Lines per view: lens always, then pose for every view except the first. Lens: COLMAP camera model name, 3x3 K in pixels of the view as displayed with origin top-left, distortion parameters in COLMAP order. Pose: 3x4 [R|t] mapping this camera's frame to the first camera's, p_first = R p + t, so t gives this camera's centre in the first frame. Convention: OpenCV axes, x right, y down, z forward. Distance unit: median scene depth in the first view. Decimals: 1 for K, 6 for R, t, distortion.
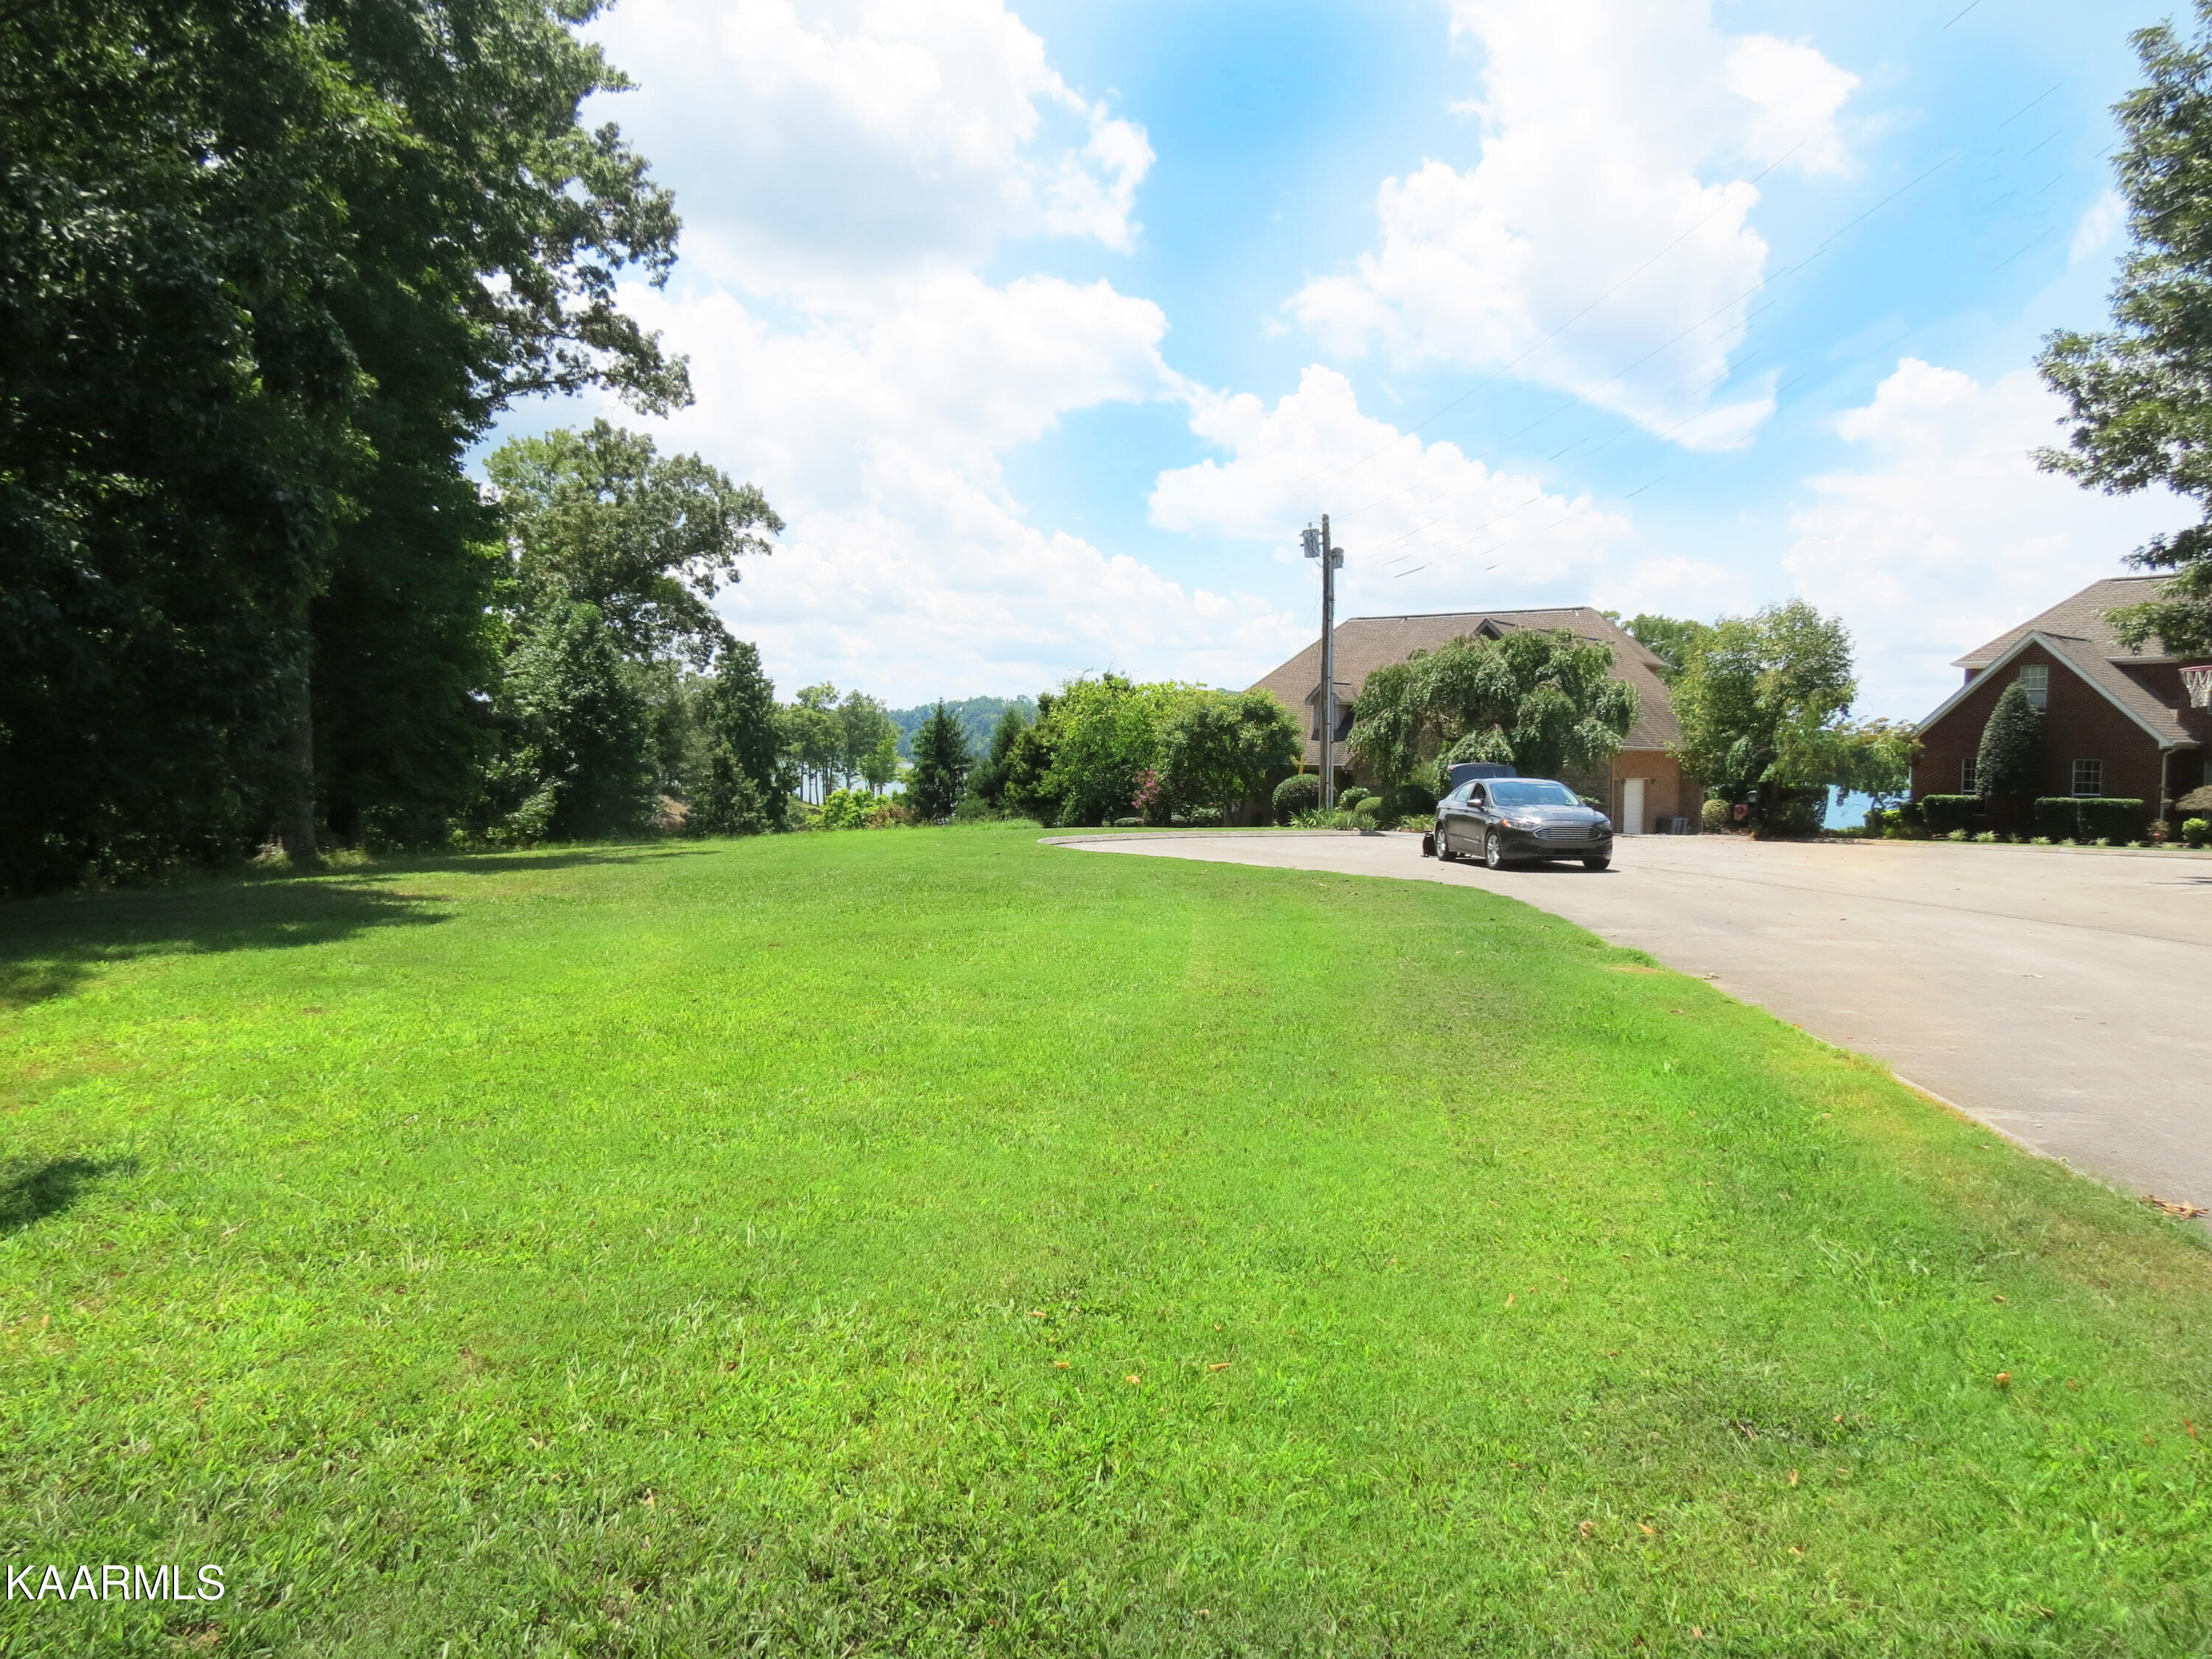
lens RADIAL K [[1556.2, 0, 1102.4], [0, 1556.2, 823.8], [0, 0, 1]] dist [-0.023929, 0.003531]
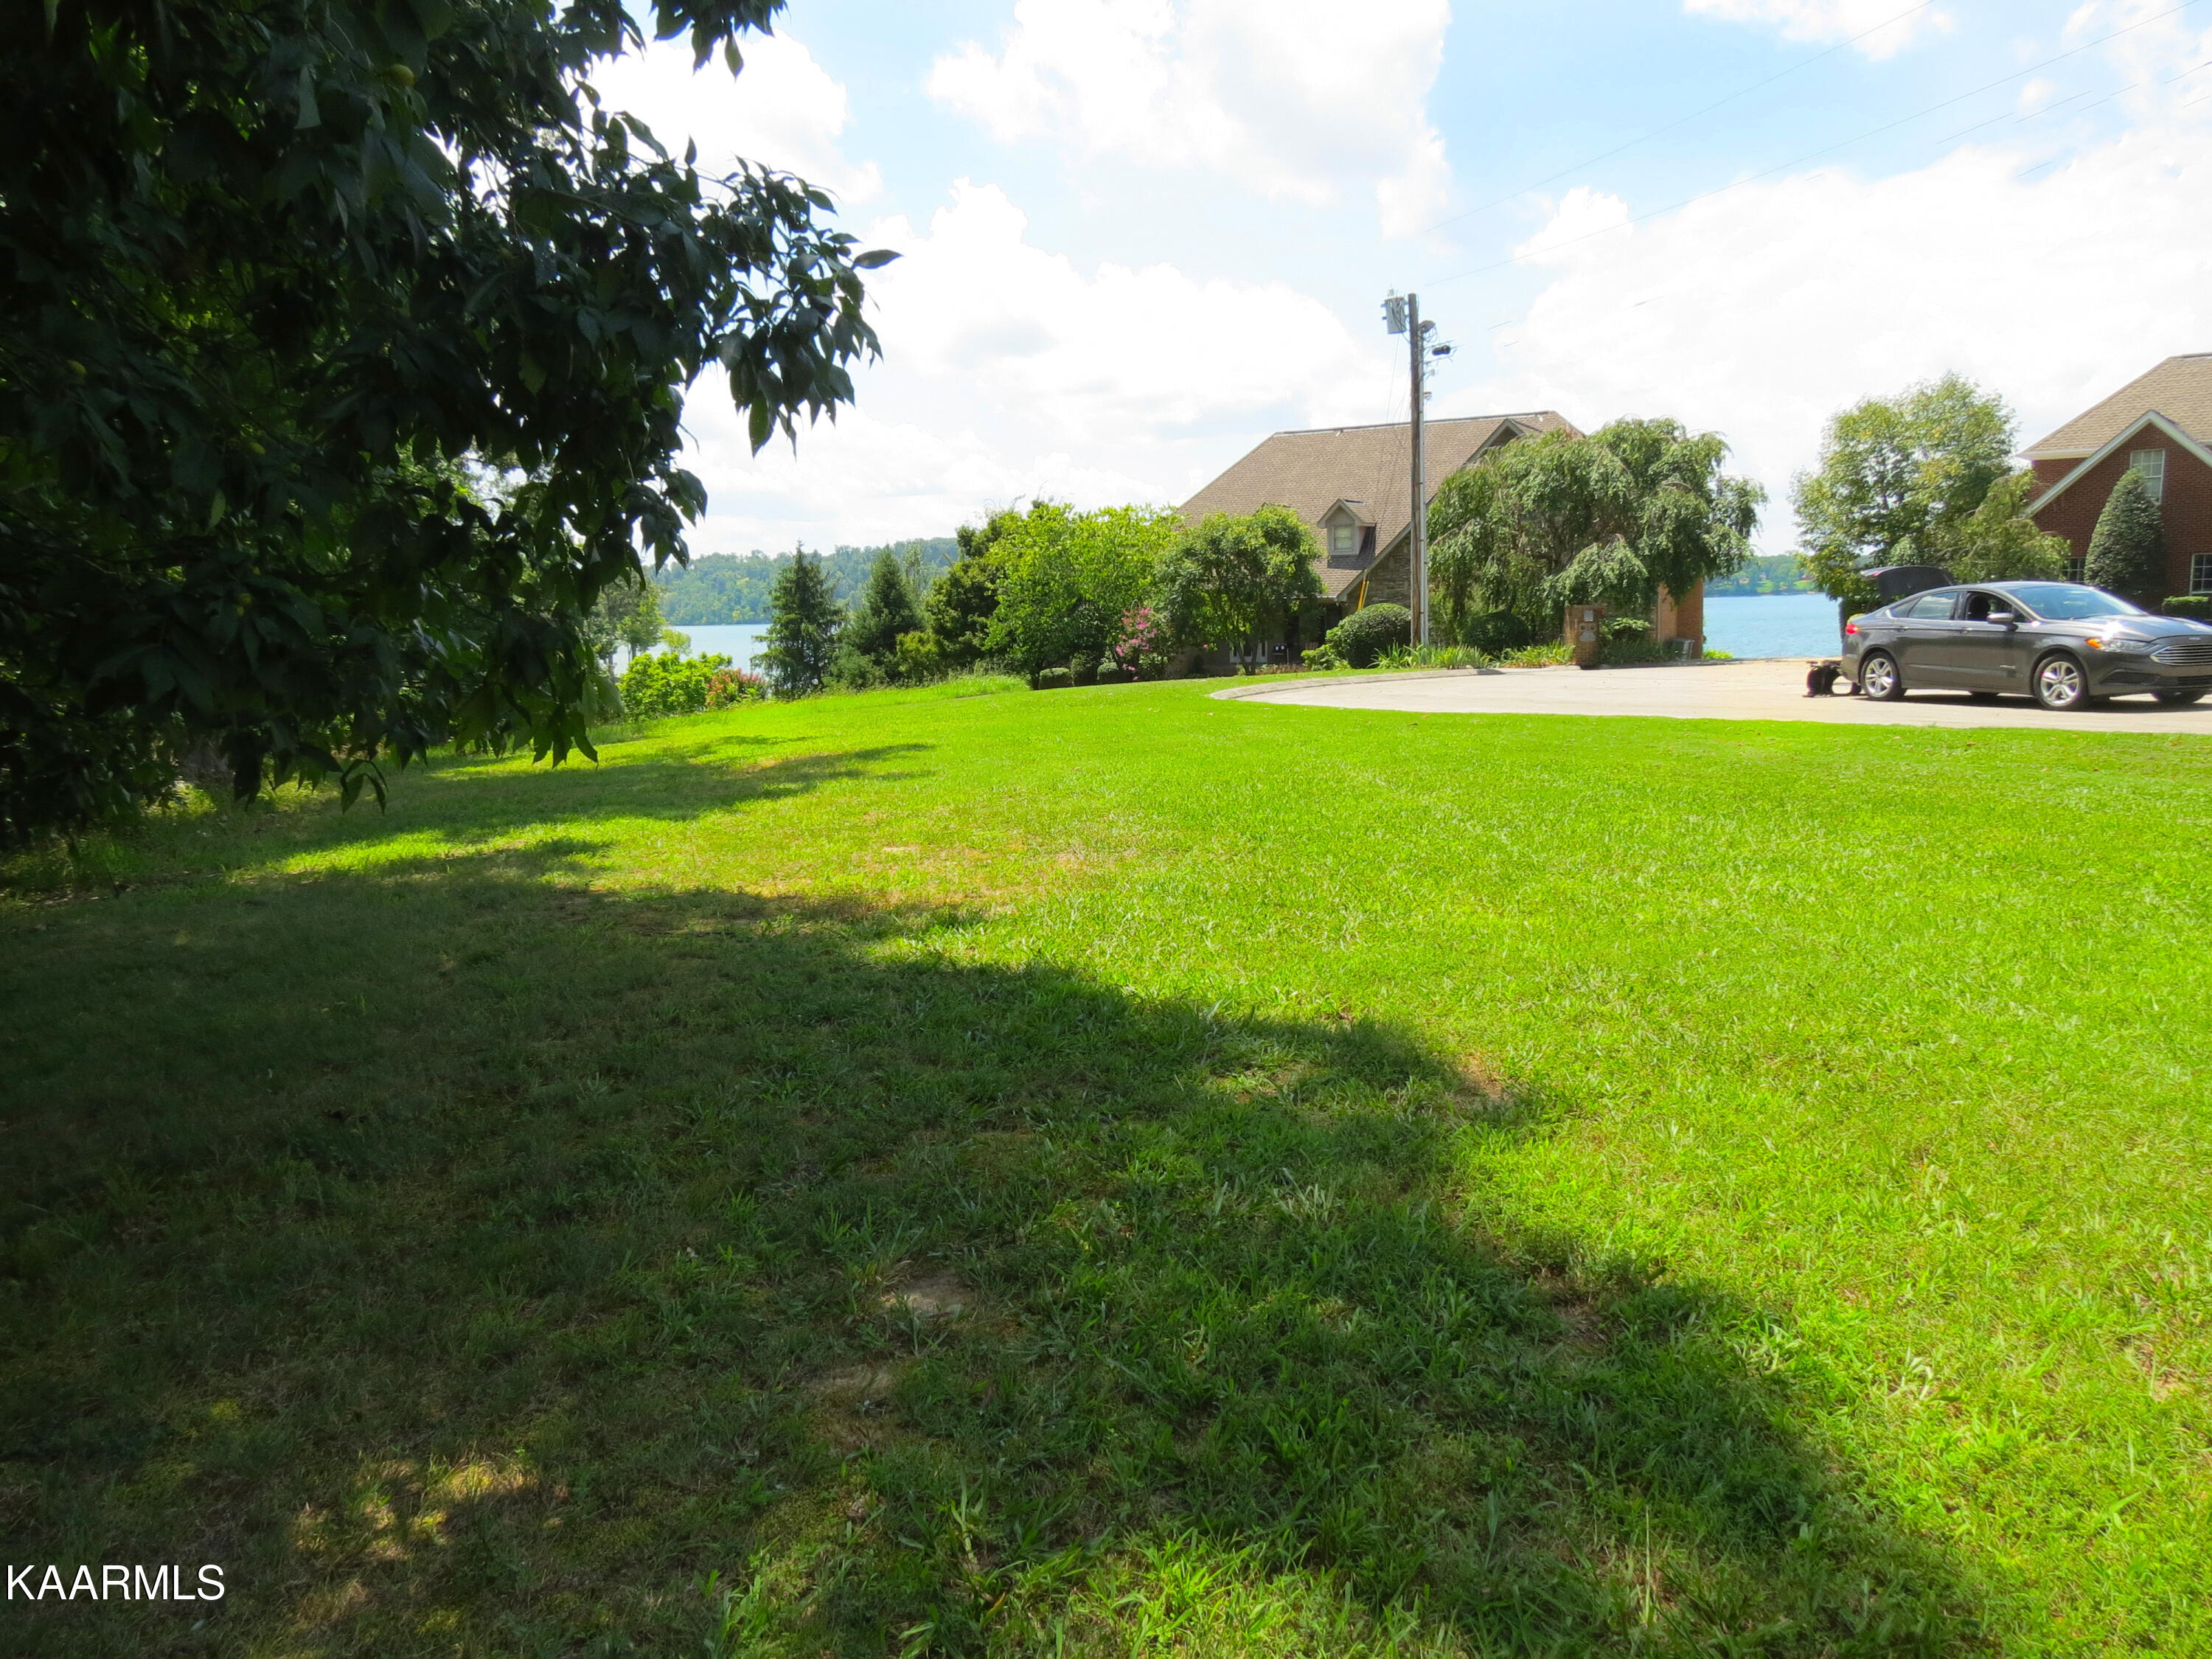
lens RADIAL K [[1556.2, 0, 1109.7], [0, 1556.2, 832.3], [0, 0, 1]] dist [-0.023929, 0.003531]
pose [[0.985664, -0.064393, 0.155947, -0.149332], [0.048144, 0.993219, 0.105818, -0.005577], [-0.161703, -0.096793, 0.982081, 0.196306]]
